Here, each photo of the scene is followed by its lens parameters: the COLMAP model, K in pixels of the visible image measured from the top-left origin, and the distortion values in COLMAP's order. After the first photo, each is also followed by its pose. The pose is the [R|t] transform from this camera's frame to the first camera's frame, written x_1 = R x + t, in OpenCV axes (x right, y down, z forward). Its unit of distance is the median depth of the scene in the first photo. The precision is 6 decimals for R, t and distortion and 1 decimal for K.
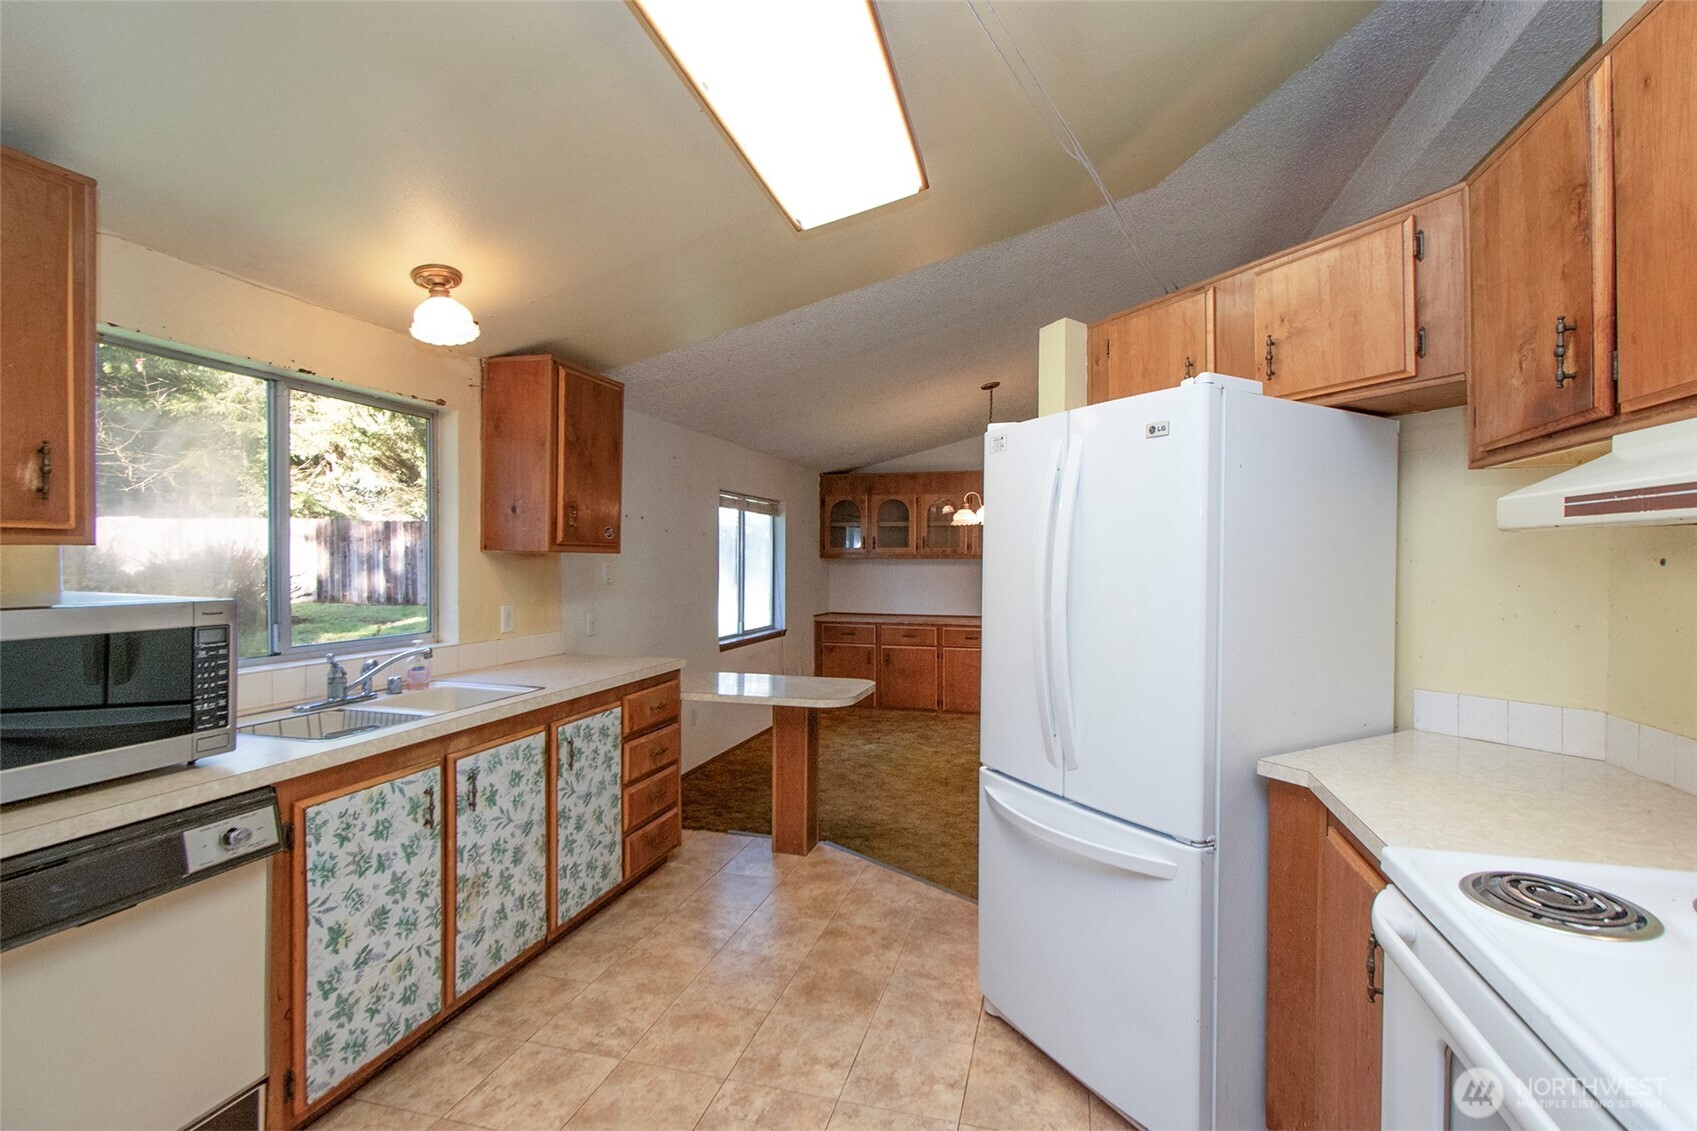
lens RADIAL K [[765.3, 0, 862.5], [0, 765.3, 563.1], [0, 0, 1]] dist [0.000384, -0.000925]
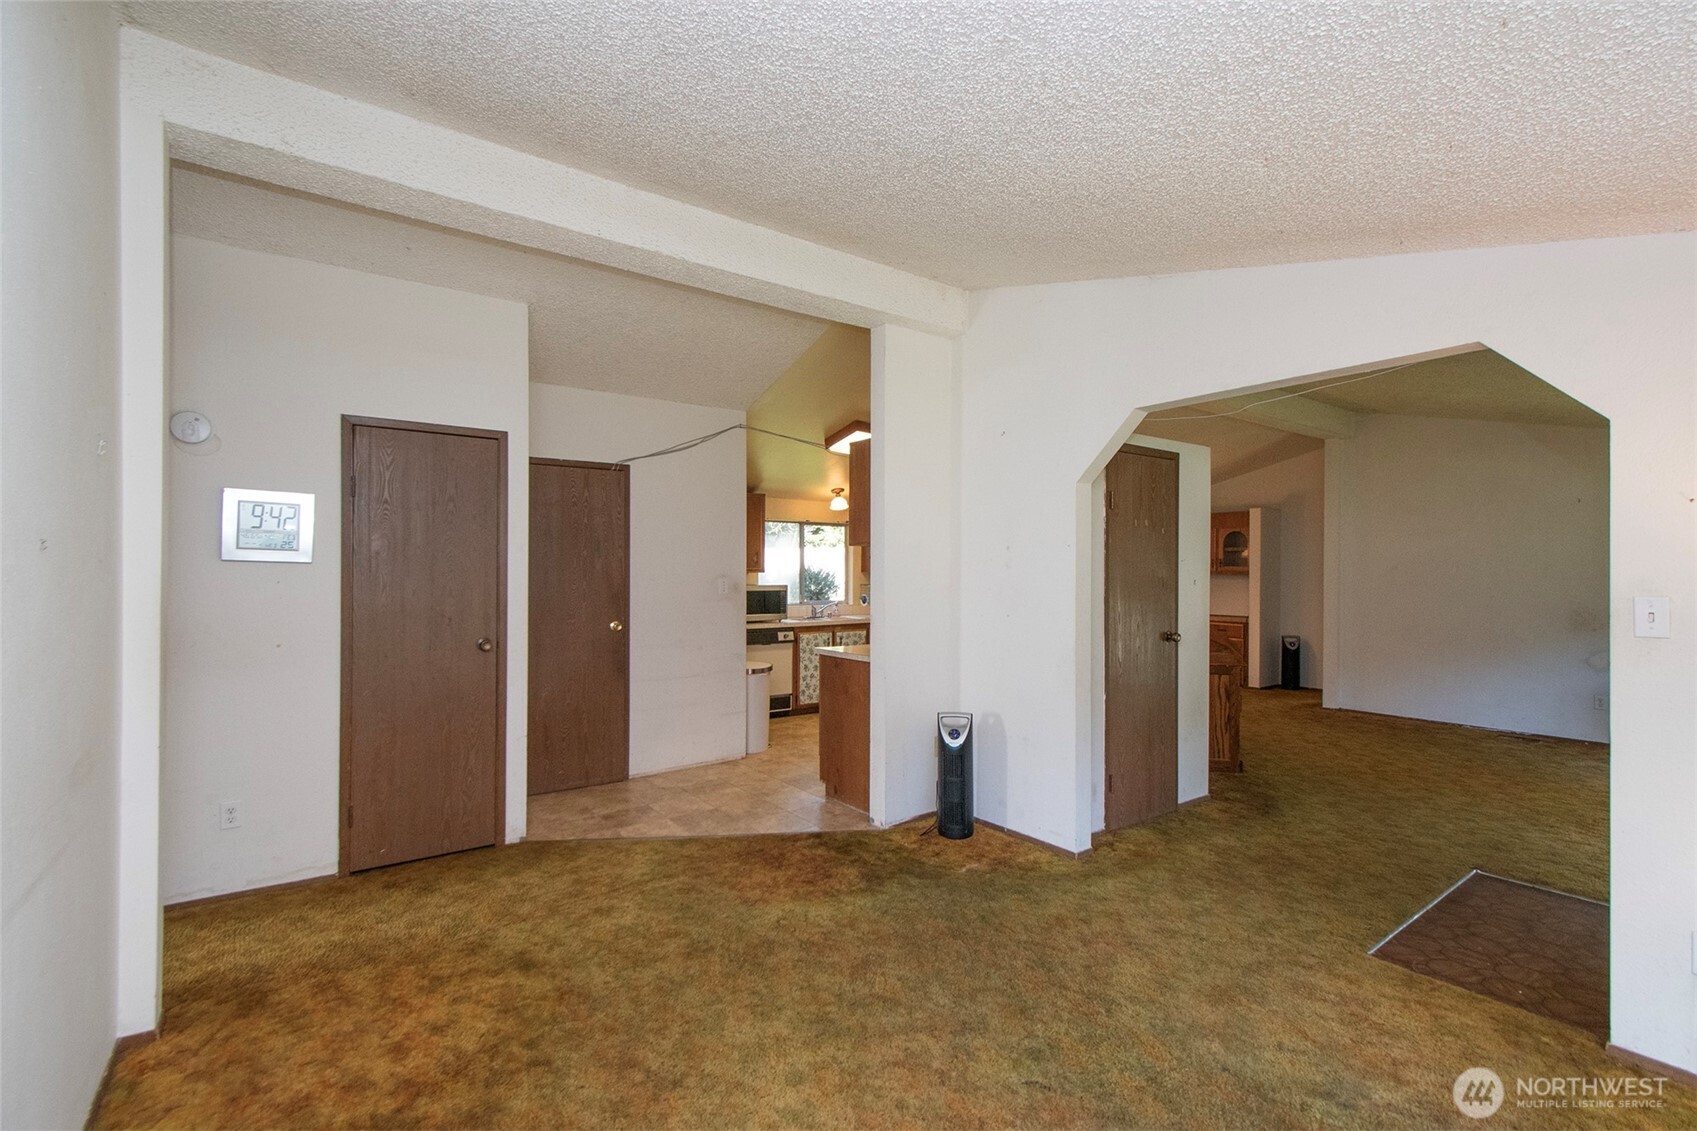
lens RADIAL K [[755.7, 0, 846.6], [0, 755.7, 571.0], [0, 0, 1]] dist [-0.000226, -0.000416]
pose [[0.792085, 0.000093, -0.610410, 1.507156], [-0.002924, 0.999989, -0.003642, -0.012262], [0.610403, 0.004670, 0.792077, -1.600150]]
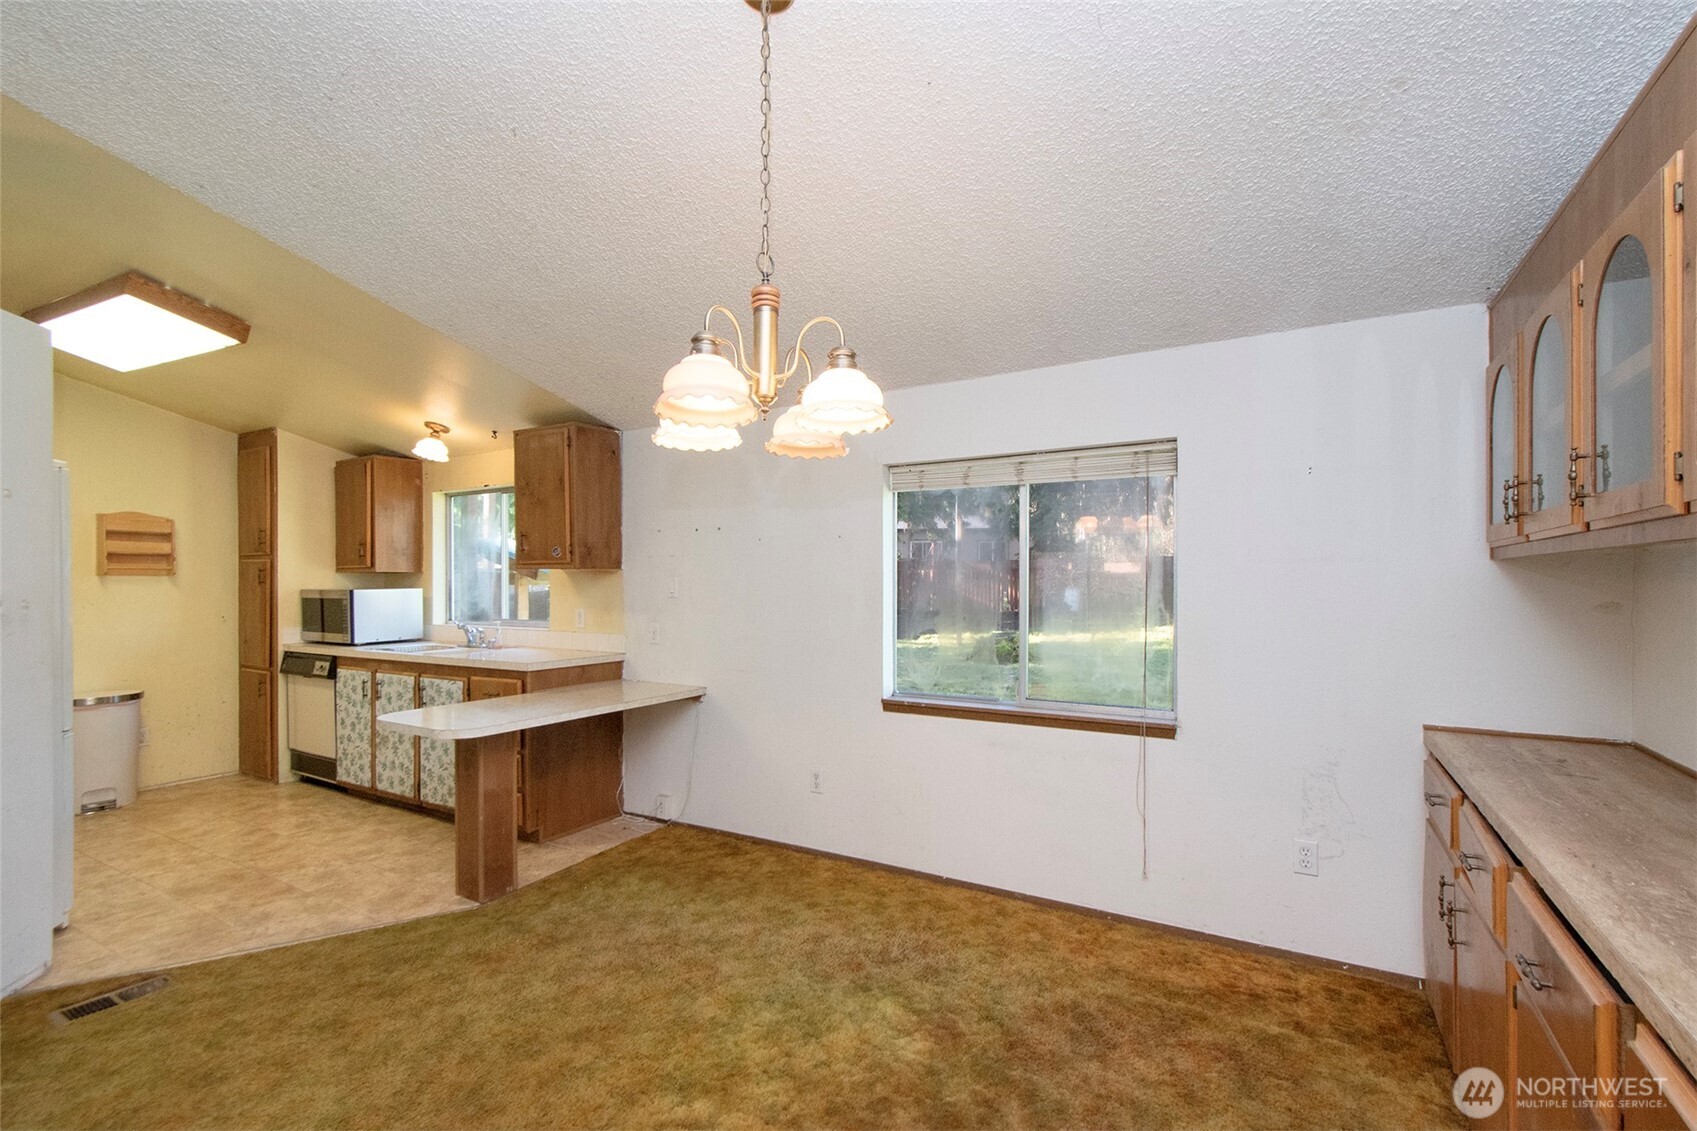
lens RADIAL K [[758.3, 0, 843.4], [0, 758.3, 586.4], [0, 0, 1]] dist [0.001863, 0.000263]
pose [[-0.263306, -0.000638, -0.964712, 1.017099], [-0.004169, 0.999991, 0.000476, 0.018210], [0.964703, 0.004147, -0.263306, 2.524159]]
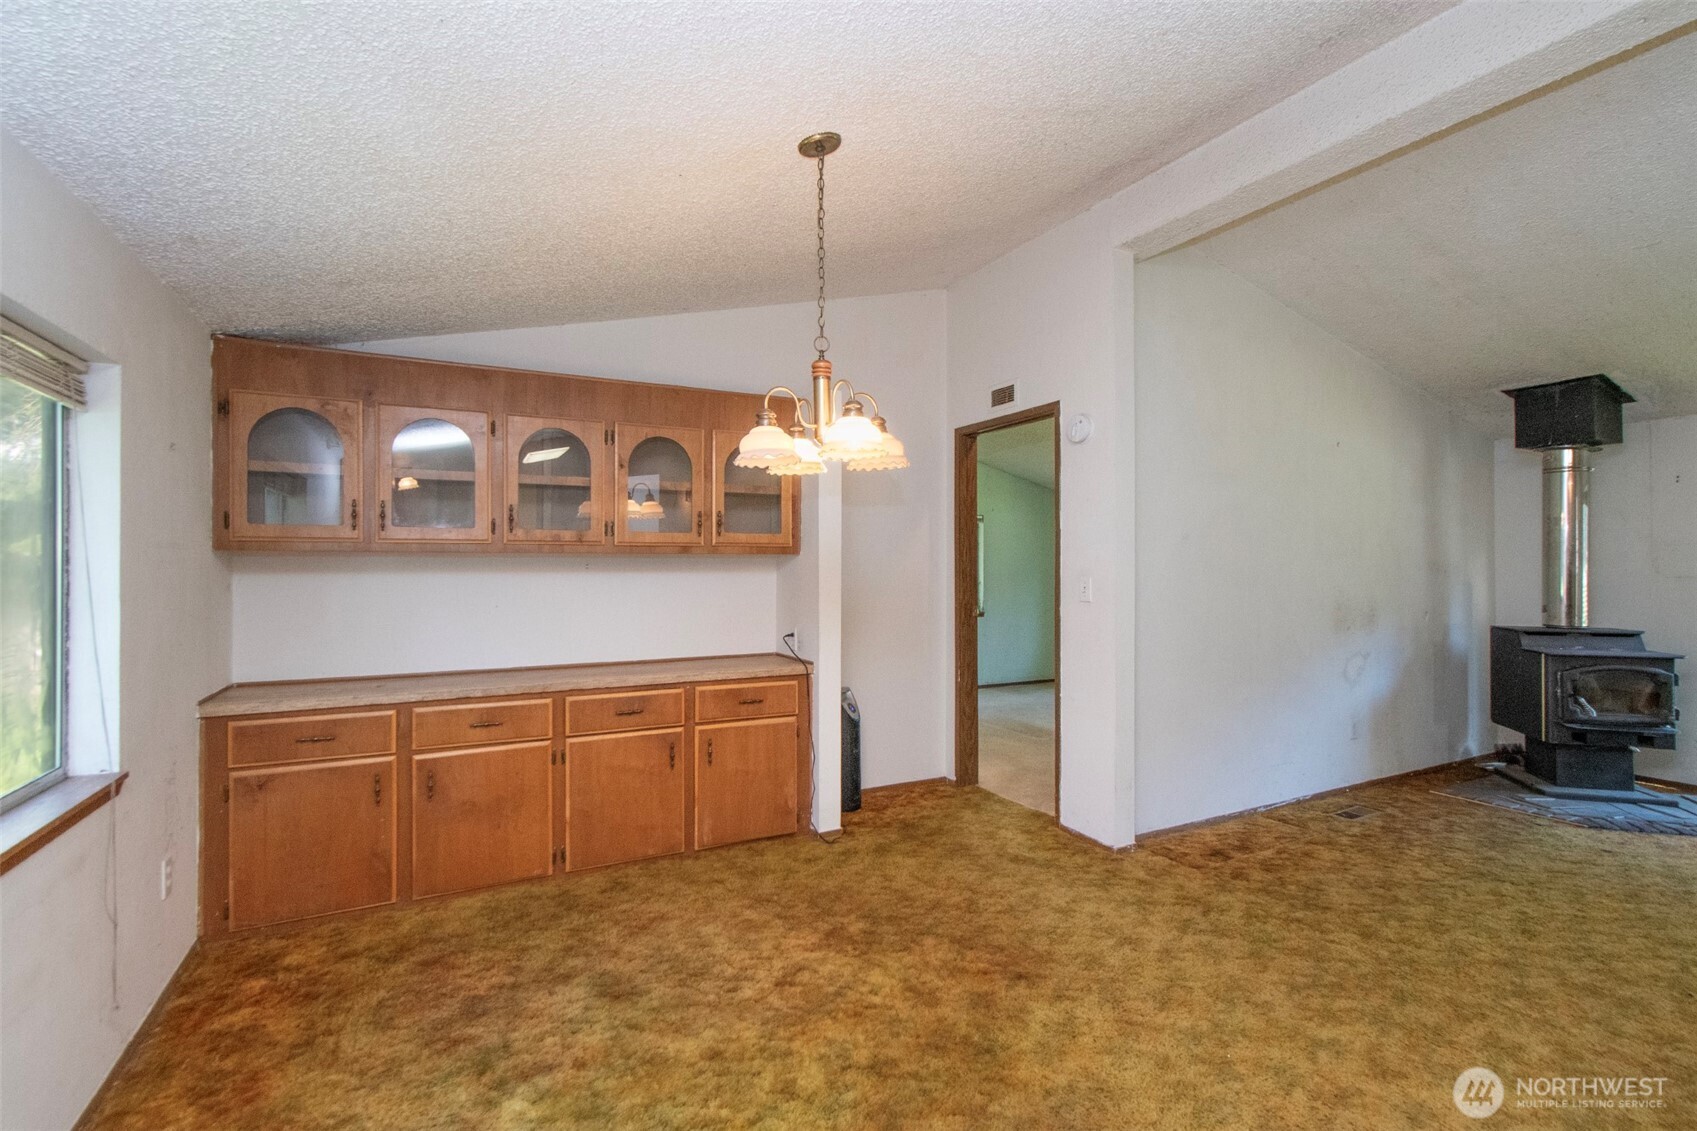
lens RADIAL K [[756.9, 0, 833.4], [0, 756.9, 559.3], [0, 0, 1]] dist [-0.001384, -0.000359]
pose [[0.734099, -0.001098, 0.679041, -0.262800], [0.005832, 0.999972, -0.004689, 0.005448], [-0.679017, 0.007402, 0.734085, 1.562368]]
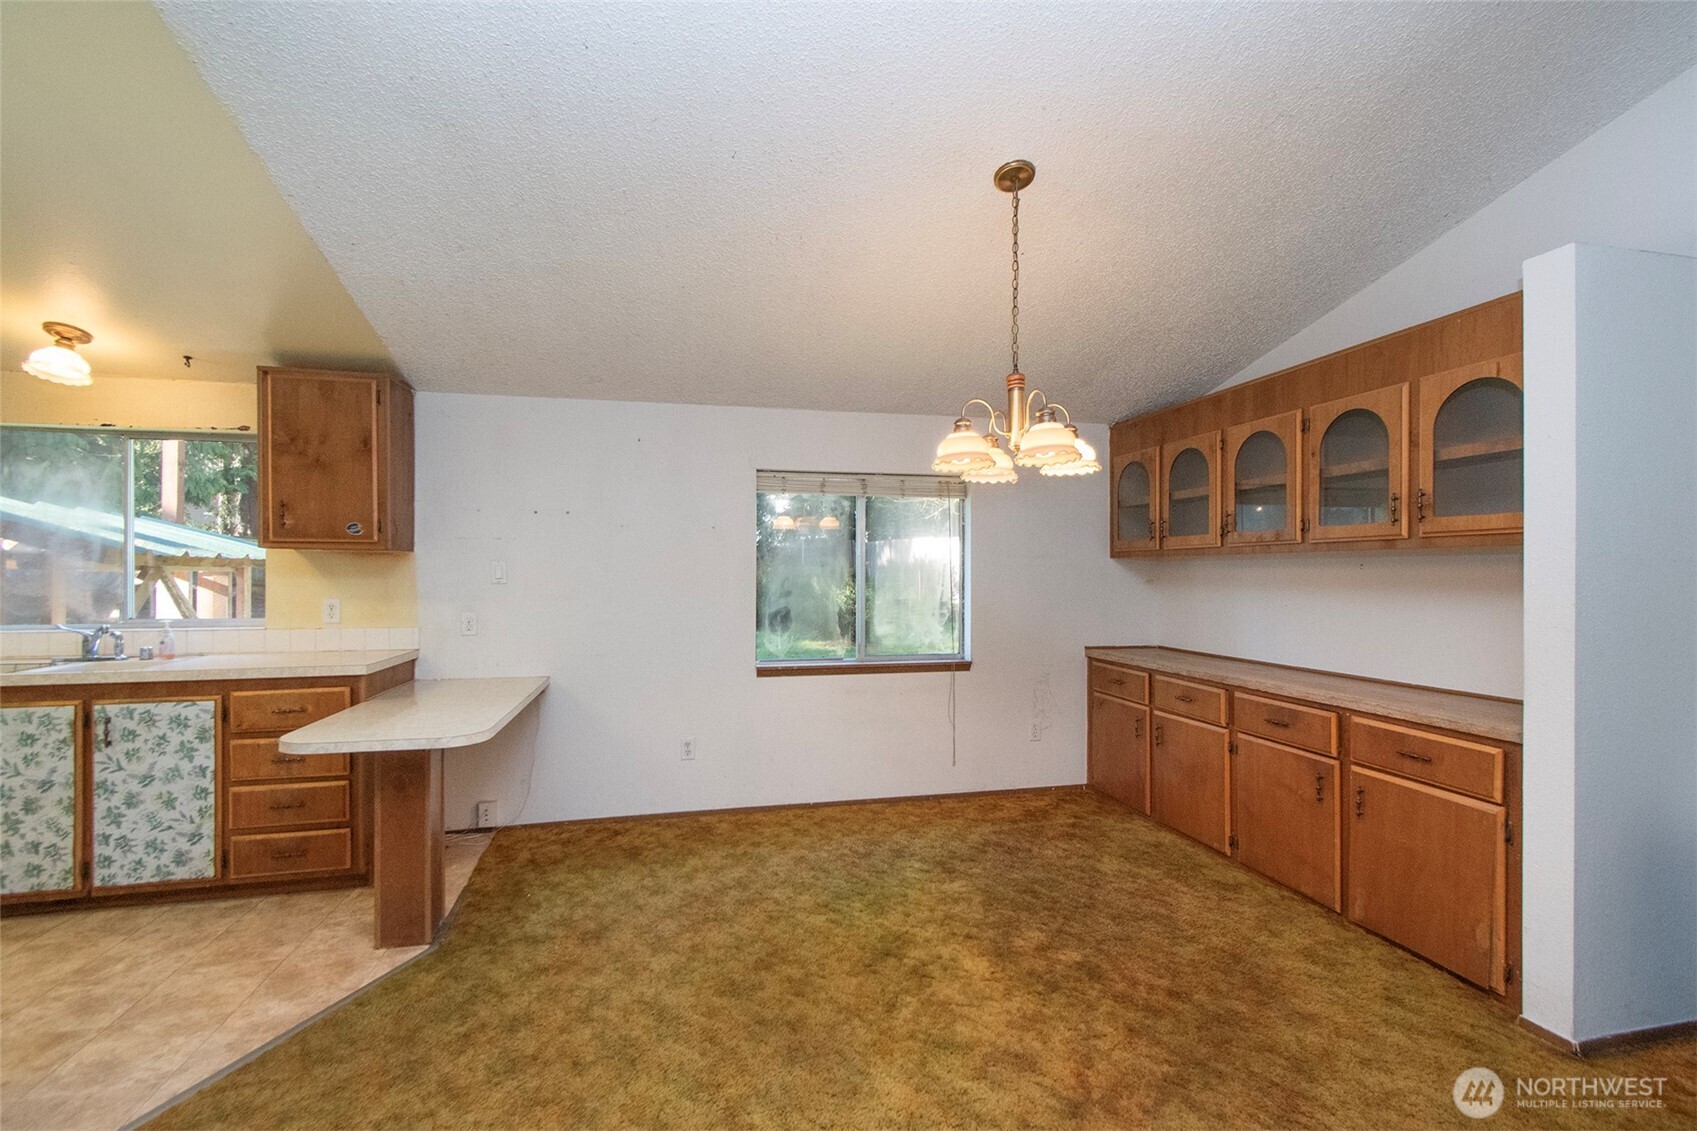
lens RADIAL K [[742.8, 0, 841.8], [0, 742.8, 570.3], [0, 0, 1]] dist [0.003382, -0.000462]
pose [[0.477196, -0.007065, -0.878768, 1.167549], [-0.002022, 0.999956, -0.009138, 0.030768], [0.878795, 0.006138, 0.477161, 1.576461]]
